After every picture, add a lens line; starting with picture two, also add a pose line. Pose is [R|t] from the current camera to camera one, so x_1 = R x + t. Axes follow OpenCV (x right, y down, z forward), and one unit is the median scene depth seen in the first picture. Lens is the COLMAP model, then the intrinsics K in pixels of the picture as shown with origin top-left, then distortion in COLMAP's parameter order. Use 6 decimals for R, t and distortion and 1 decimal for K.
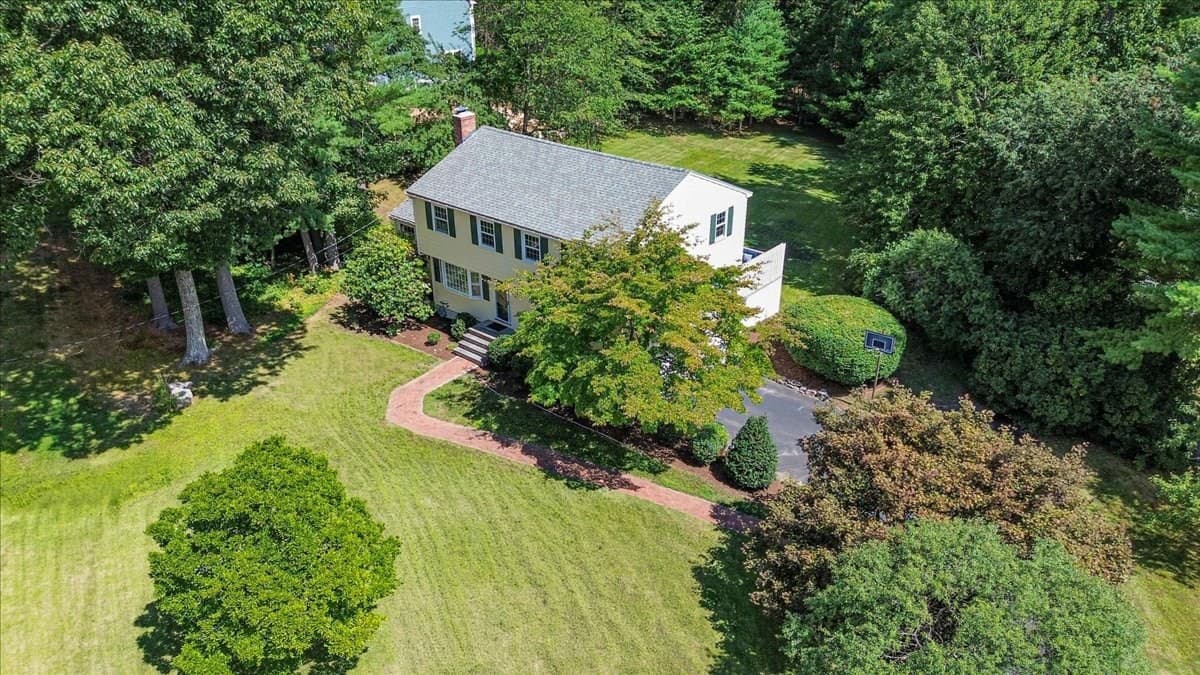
lens RADIAL K [[854.1, 0, 597.5], [0, 854.1, 317.9], [0, 0, 1]] dist [0.067169, -0.044885]
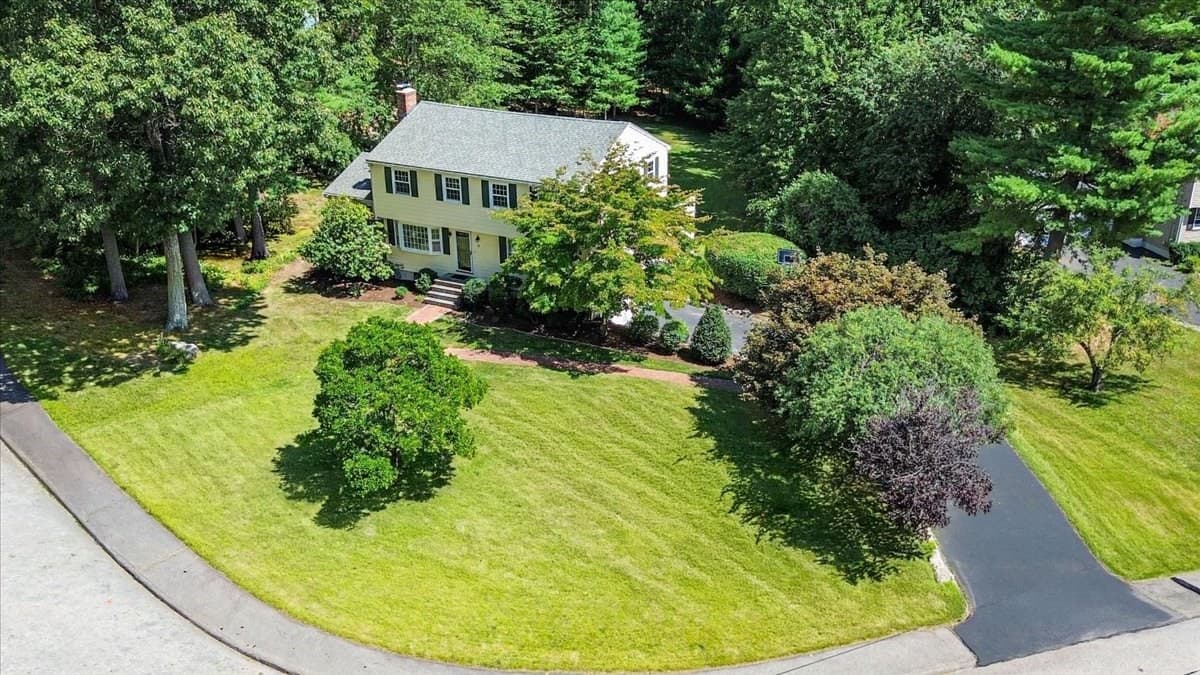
lens RADIAL K [[1093.9, 0, 623.8], [0, 1093.9, 301.8], [0, 0, 1]] dist [0.076202, -0.011371]
pose [[0.969716, -0.081693, 0.230170, -0.238531], [0.101985, 0.991749, -0.077669, 0.171602], [-0.221926, 0.098791, 0.970046, -0.403260]]
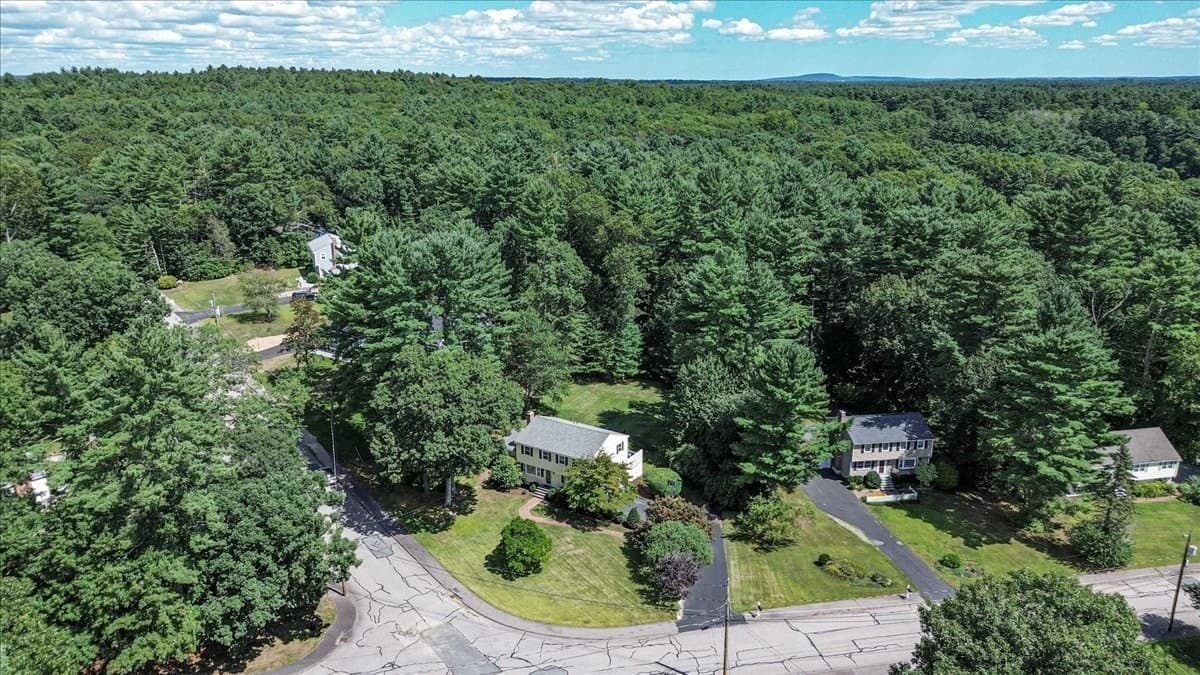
lens RADIAL K [[862.9, 0, 600.0], [0, 862.9, 337.5], [0, 0, 1]] dist [0.132699, -0.001425]
pose [[0.989977, -0.038563, 0.135859, -0.320196], [0.058594, 0.987447, -0.146680, -0.045972], [-0.128497, 0.153171, 0.979810, -2.013209]]
